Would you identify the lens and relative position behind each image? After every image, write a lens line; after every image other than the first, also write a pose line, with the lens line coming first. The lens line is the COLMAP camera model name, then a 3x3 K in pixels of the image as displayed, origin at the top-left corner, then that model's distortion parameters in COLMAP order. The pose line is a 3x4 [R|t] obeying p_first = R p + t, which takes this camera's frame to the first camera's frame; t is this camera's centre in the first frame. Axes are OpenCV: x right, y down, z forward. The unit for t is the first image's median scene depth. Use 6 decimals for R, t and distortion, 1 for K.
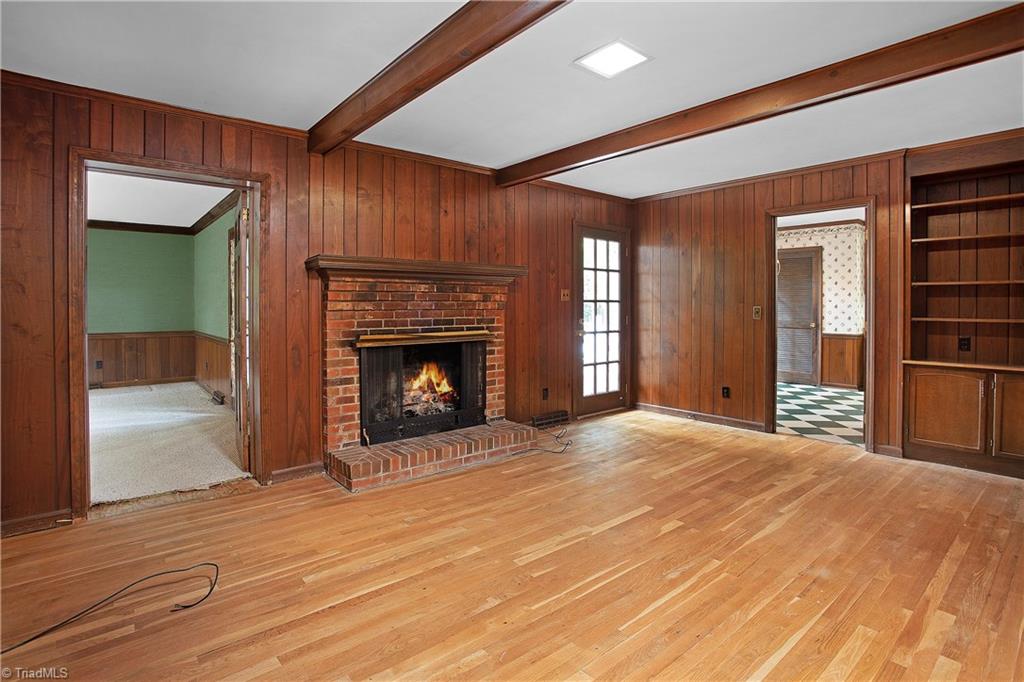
lens RADIAL K [[499.3, 0, 507.6], [0, 499.3, 333.4], [0, 0, 1]] dist [-0.074461, 0.028057]
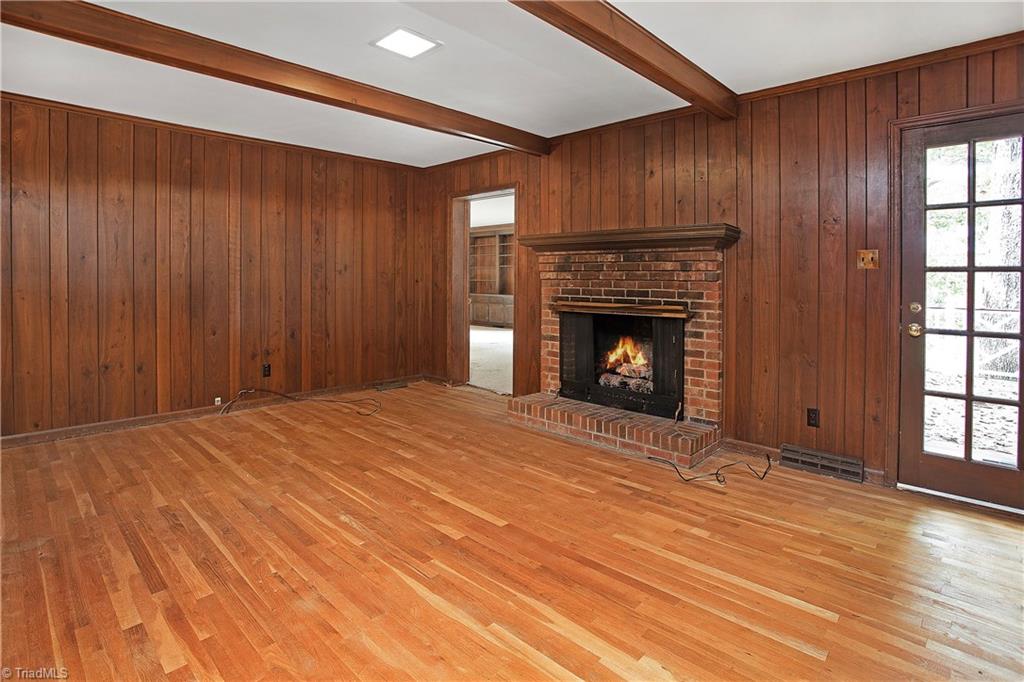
lens RADIAL K [[528.8, 0, 510.6], [0, 528.8, 312.4], [0, 0, 1]] dist [-0.087117, 0.040099]
pose [[0.111925, 0.067393, -0.991429, 0.874250], [-0.060203, 0.996325, 0.060929, -0.035693], [0.991891, 0.052867, 0.115571, 0.702315]]
